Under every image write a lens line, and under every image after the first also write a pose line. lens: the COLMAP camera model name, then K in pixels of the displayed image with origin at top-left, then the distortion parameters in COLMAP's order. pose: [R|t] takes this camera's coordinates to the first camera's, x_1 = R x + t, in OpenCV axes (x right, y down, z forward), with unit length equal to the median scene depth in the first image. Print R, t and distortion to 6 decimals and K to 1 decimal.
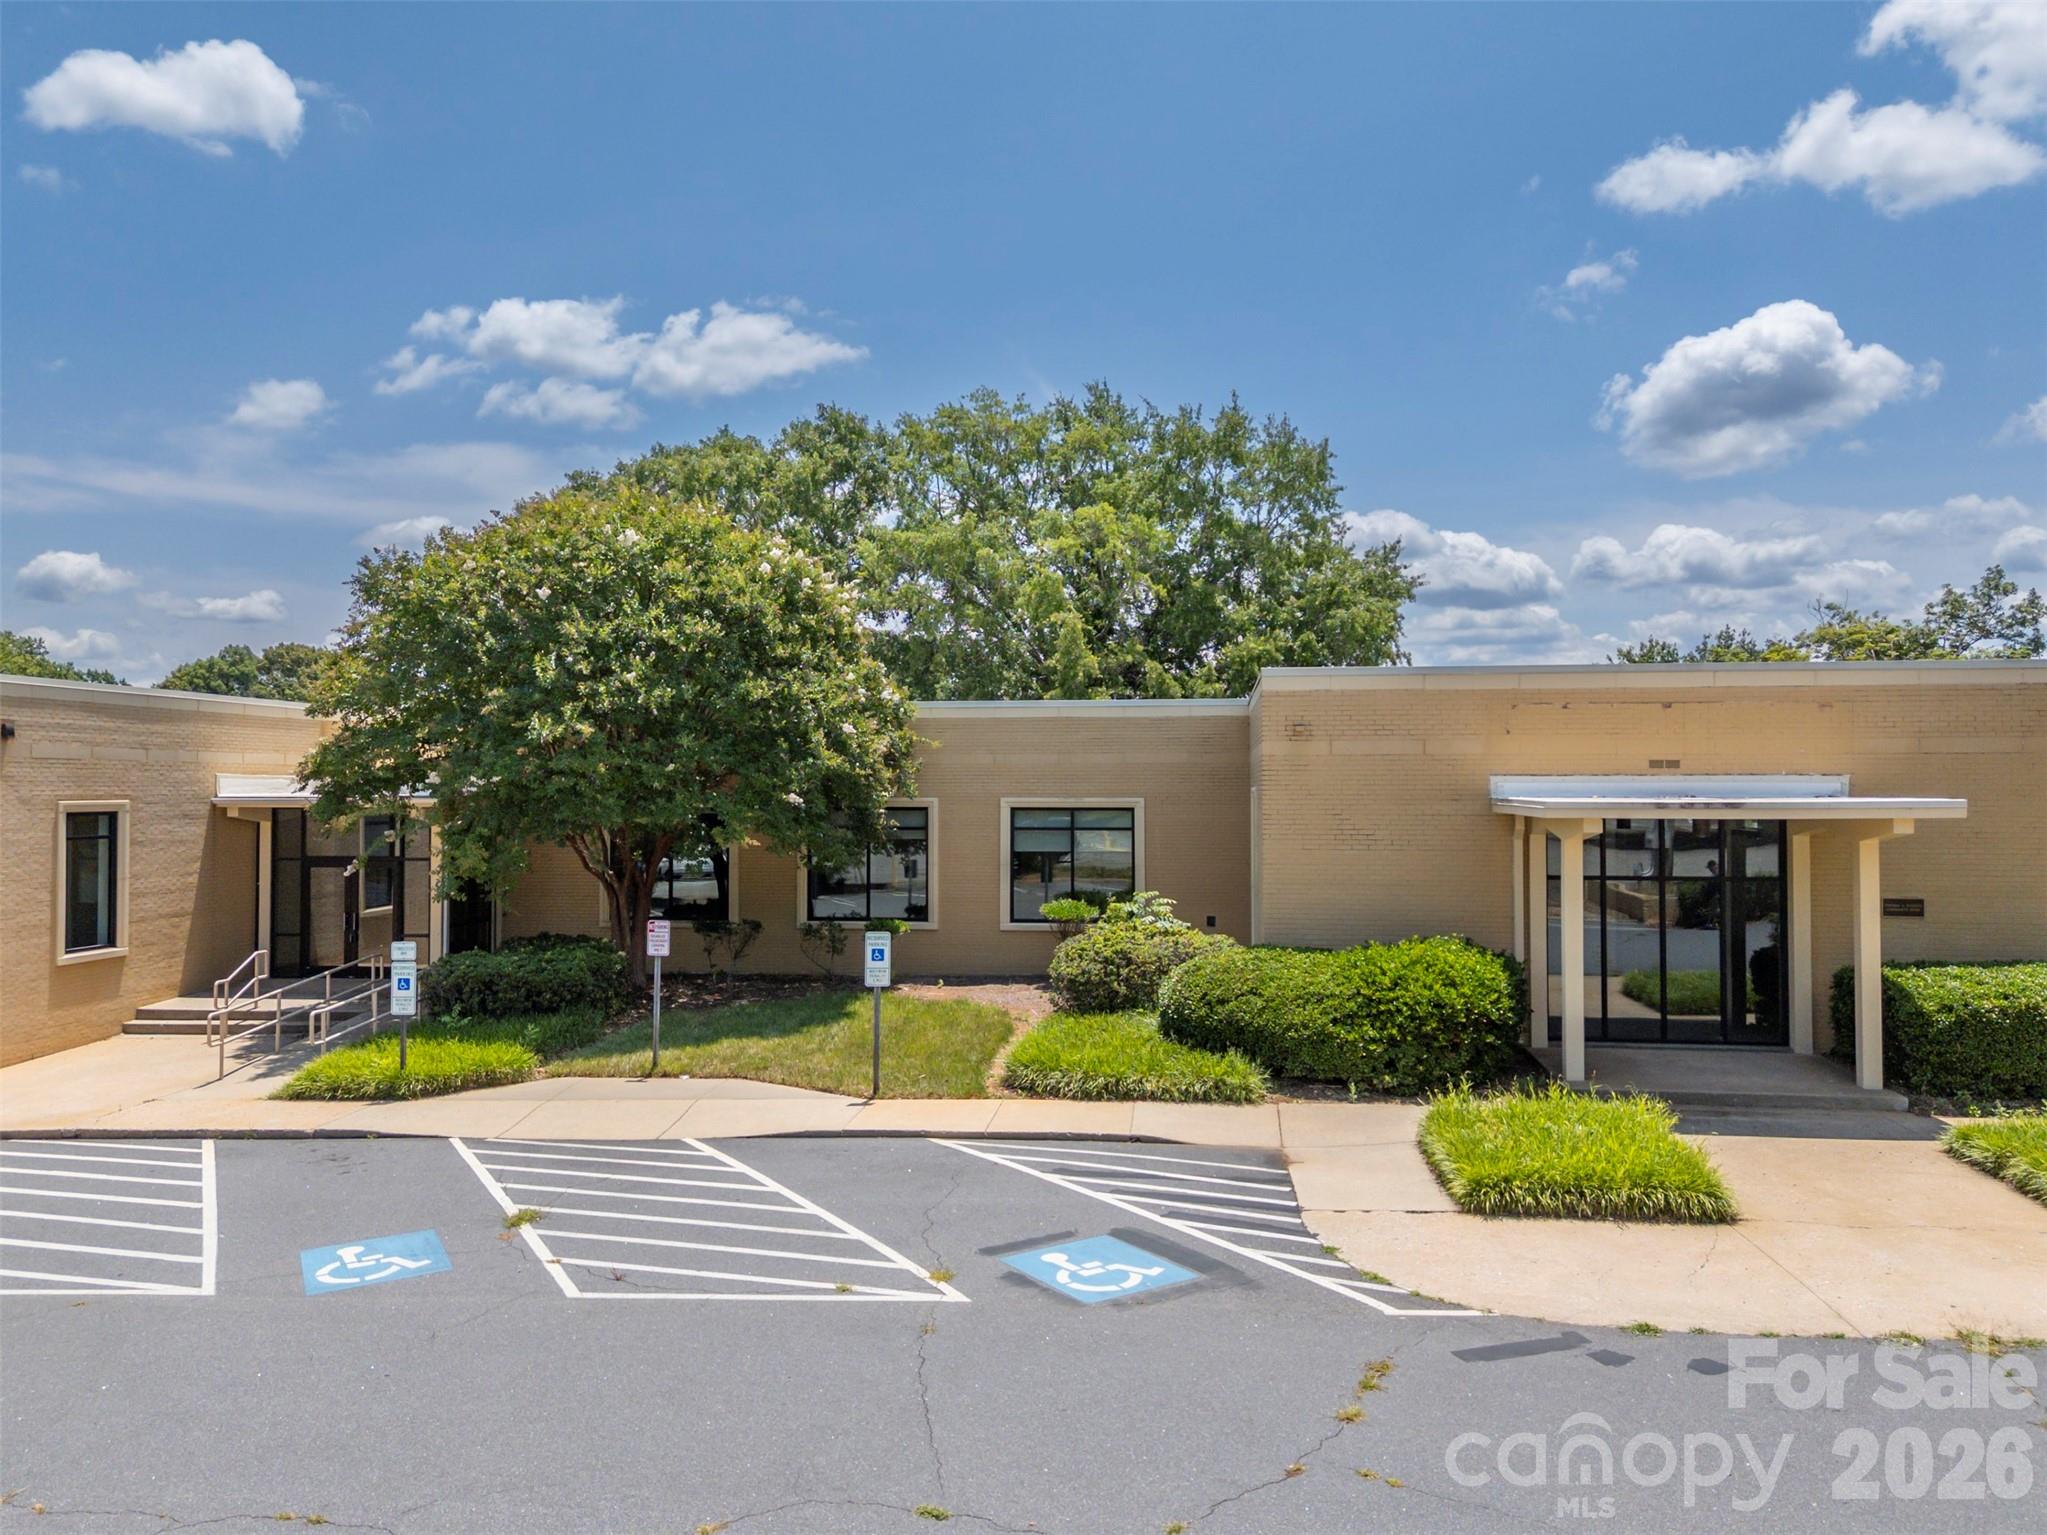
lens RADIAL K [[1503.4, 0, 1006.4], [0, 1503.4, 750.2], [0, 0, 1]] dist [0.090132, -0.096139]
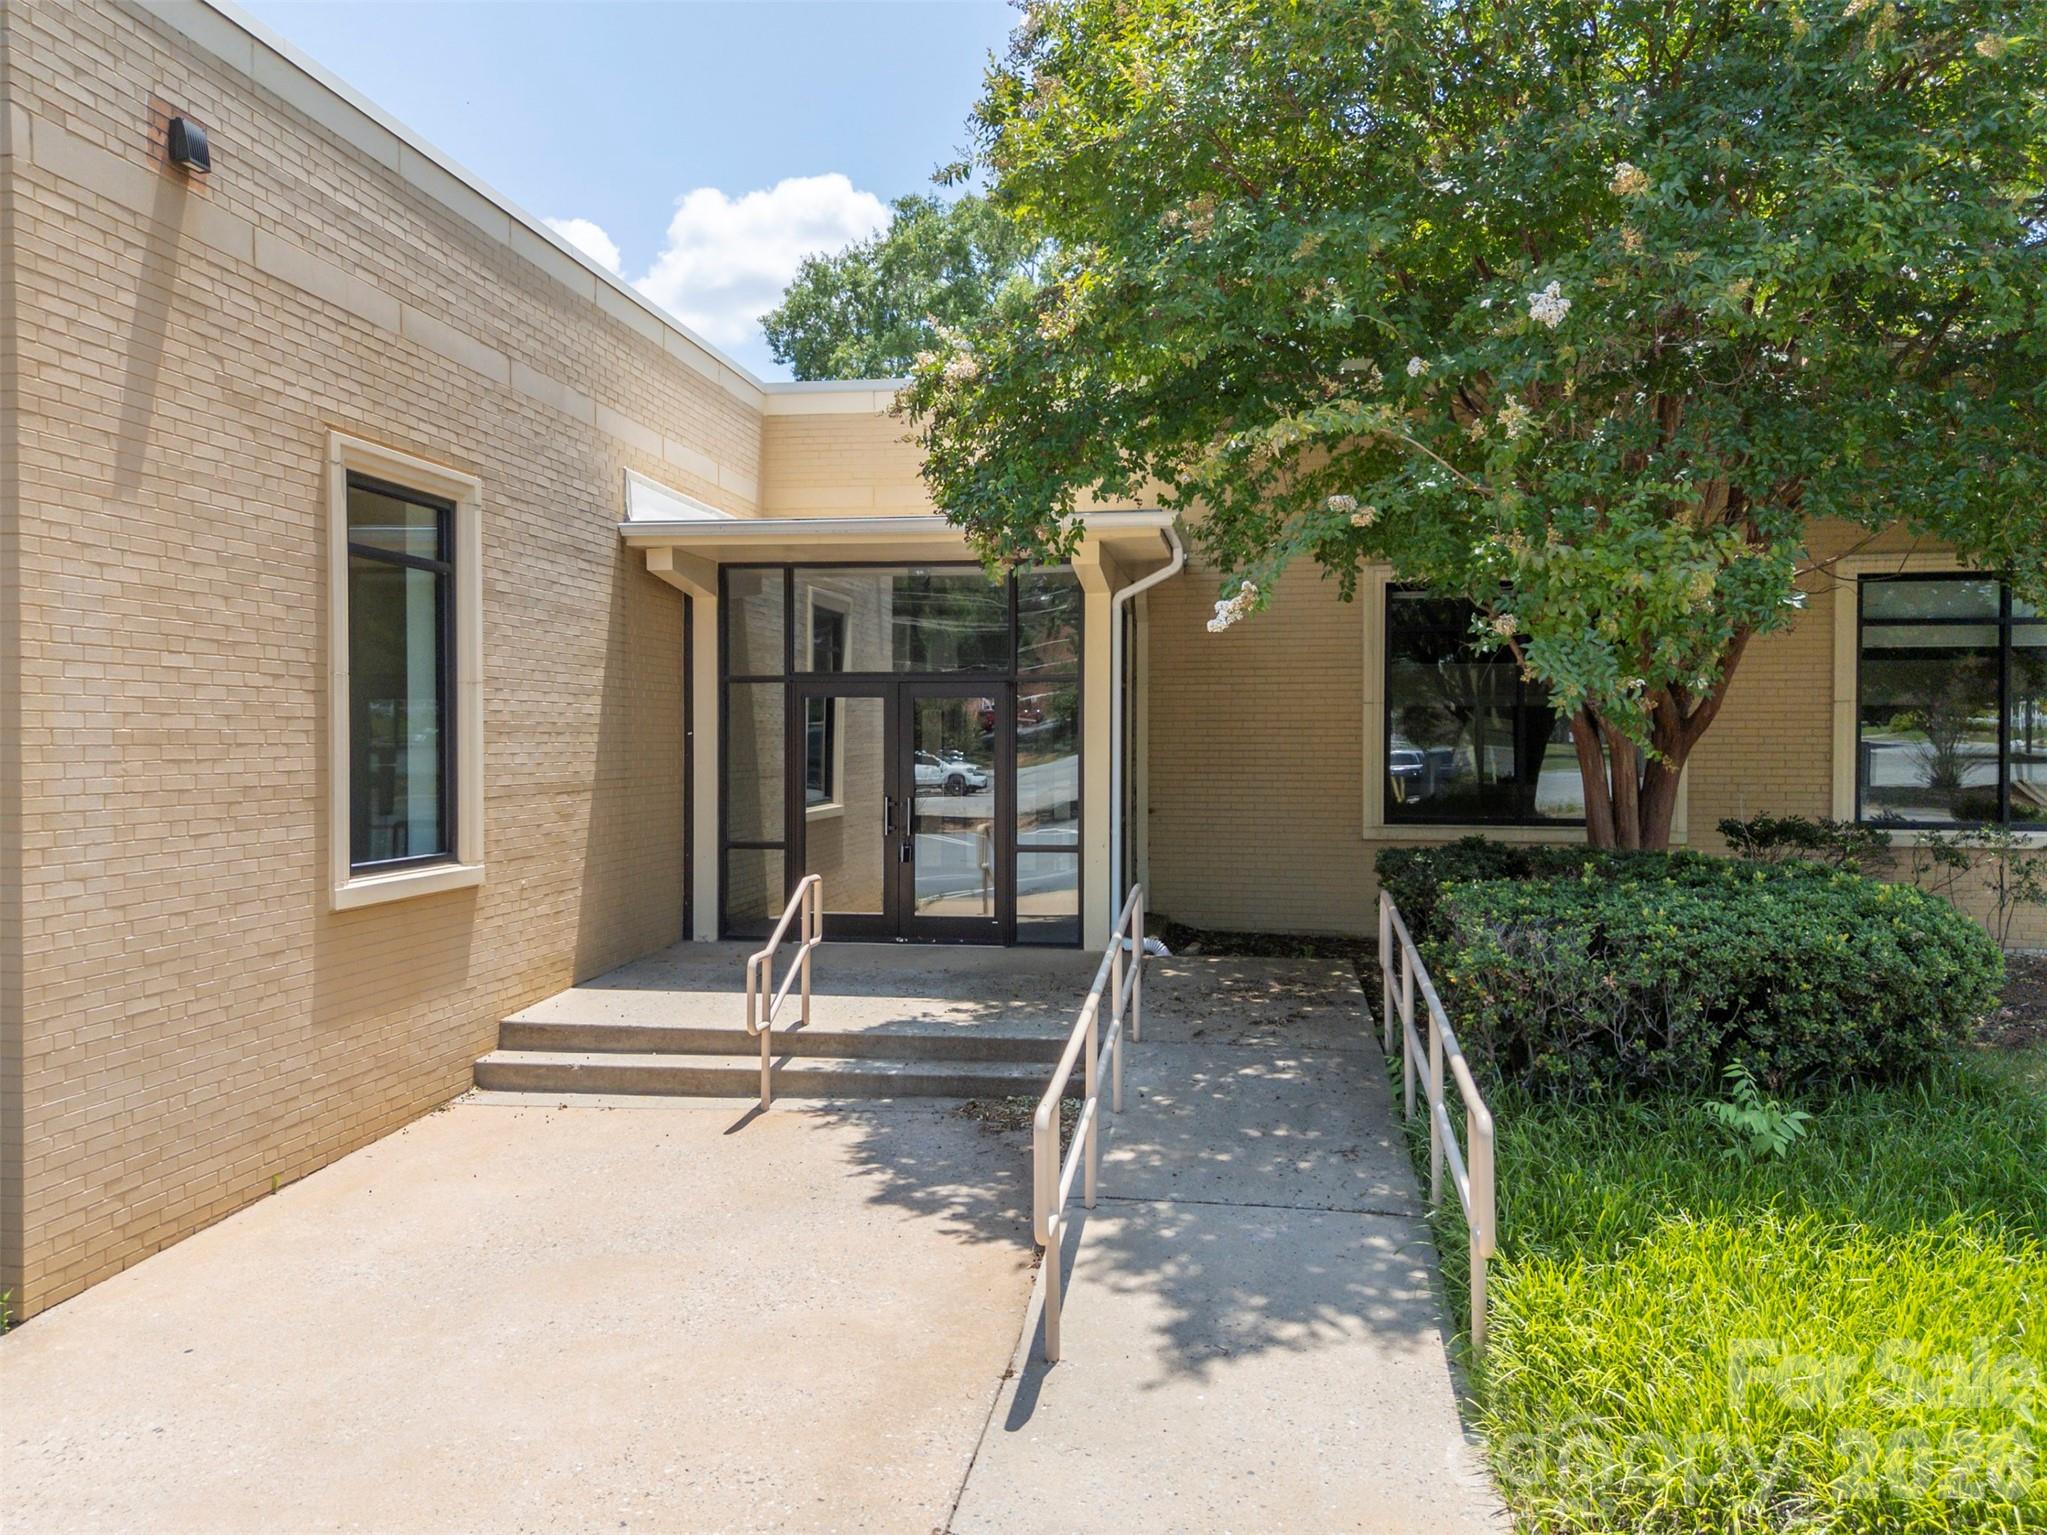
lens RADIAL K [[1503.4, 0, 1006.4], [0, 1503.4, 750.2], [0, 0, 1]] dist [0.090132, -0.096139]
pose [[0.999428, 0.001281, -0.033791, -0.432339], [-0.000225, 0.999512, 0.031238, 0.089034], [0.033814, -0.031213, 0.998941, 0.630495]]
